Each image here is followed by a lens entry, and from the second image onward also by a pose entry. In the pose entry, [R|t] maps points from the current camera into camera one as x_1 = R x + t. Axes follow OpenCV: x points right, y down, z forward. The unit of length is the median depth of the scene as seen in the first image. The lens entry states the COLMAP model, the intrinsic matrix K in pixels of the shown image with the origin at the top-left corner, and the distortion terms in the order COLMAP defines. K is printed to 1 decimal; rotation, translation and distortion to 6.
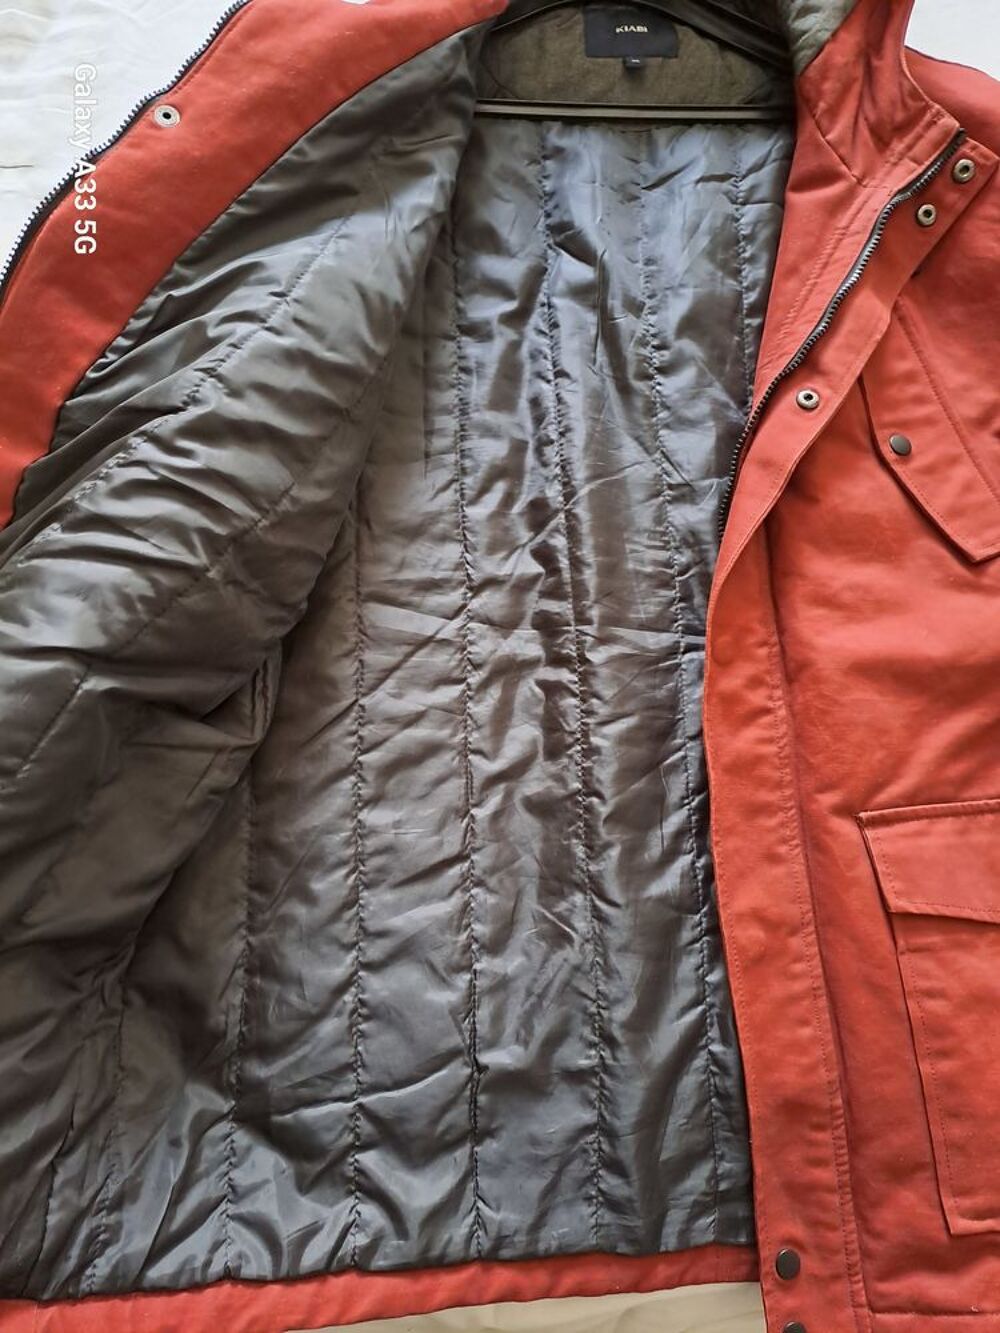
lens RADIAL K [[932.6, 0, 500.0], [0, 932.6, 666.5], [0, 0, 1]] dist [0.011410, -0.001709]
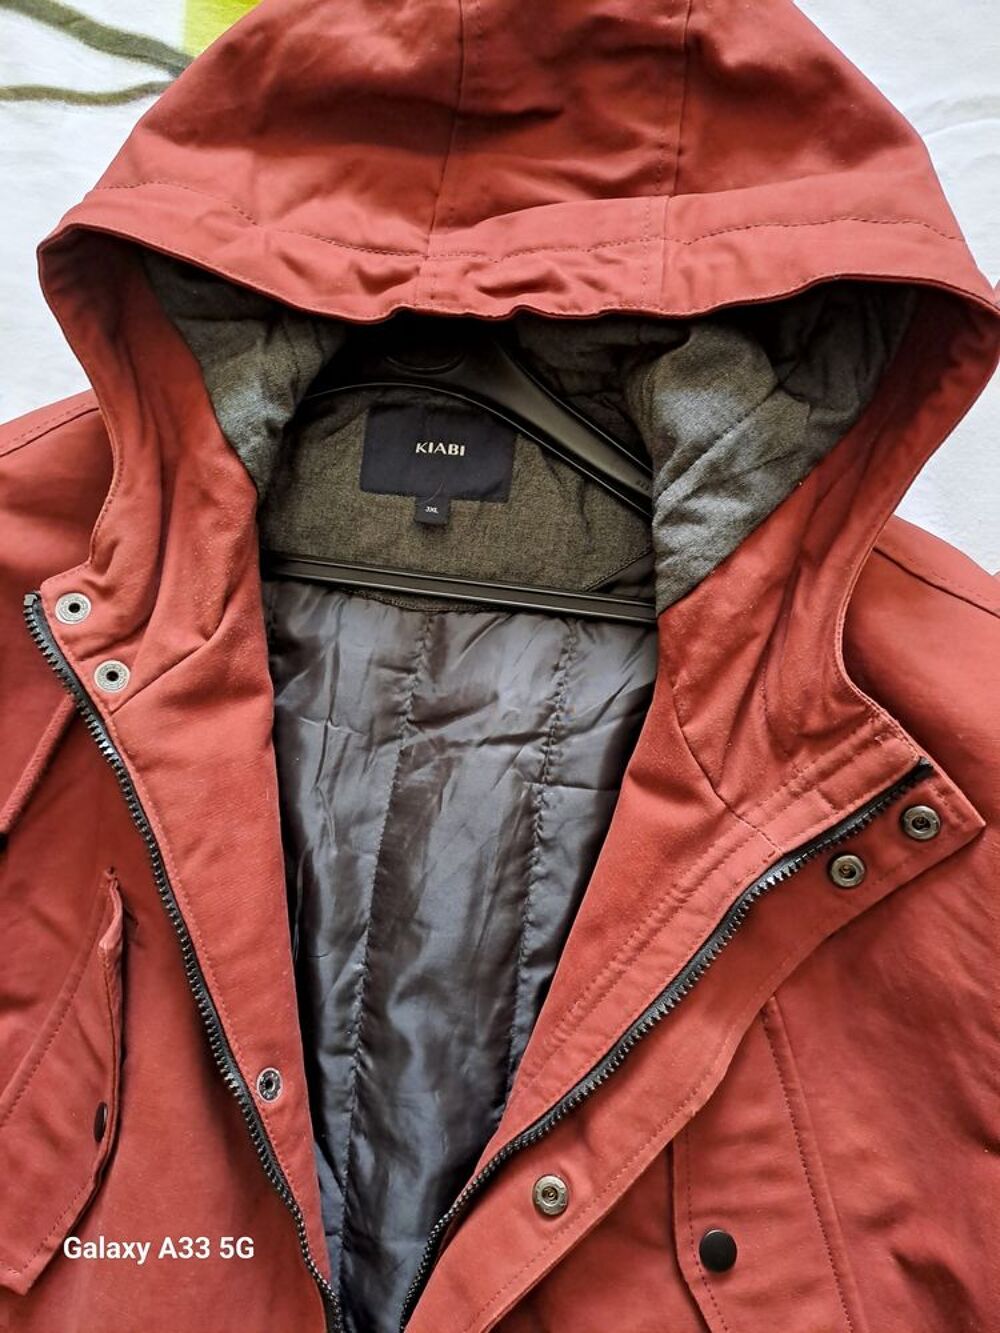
lens RADIAL K [[932.6, 0, 500.0], [0, 932.6, 666.5], [0, 0, 1]] dist [0.011410, -0.001709]
pose [[0.972280, 0.155292, -0.174805, 0.358993], [-0.132249, 0.981761, 0.136586, -0.723077], [0.192827, -0.109682, 0.975083, 0.441200]]
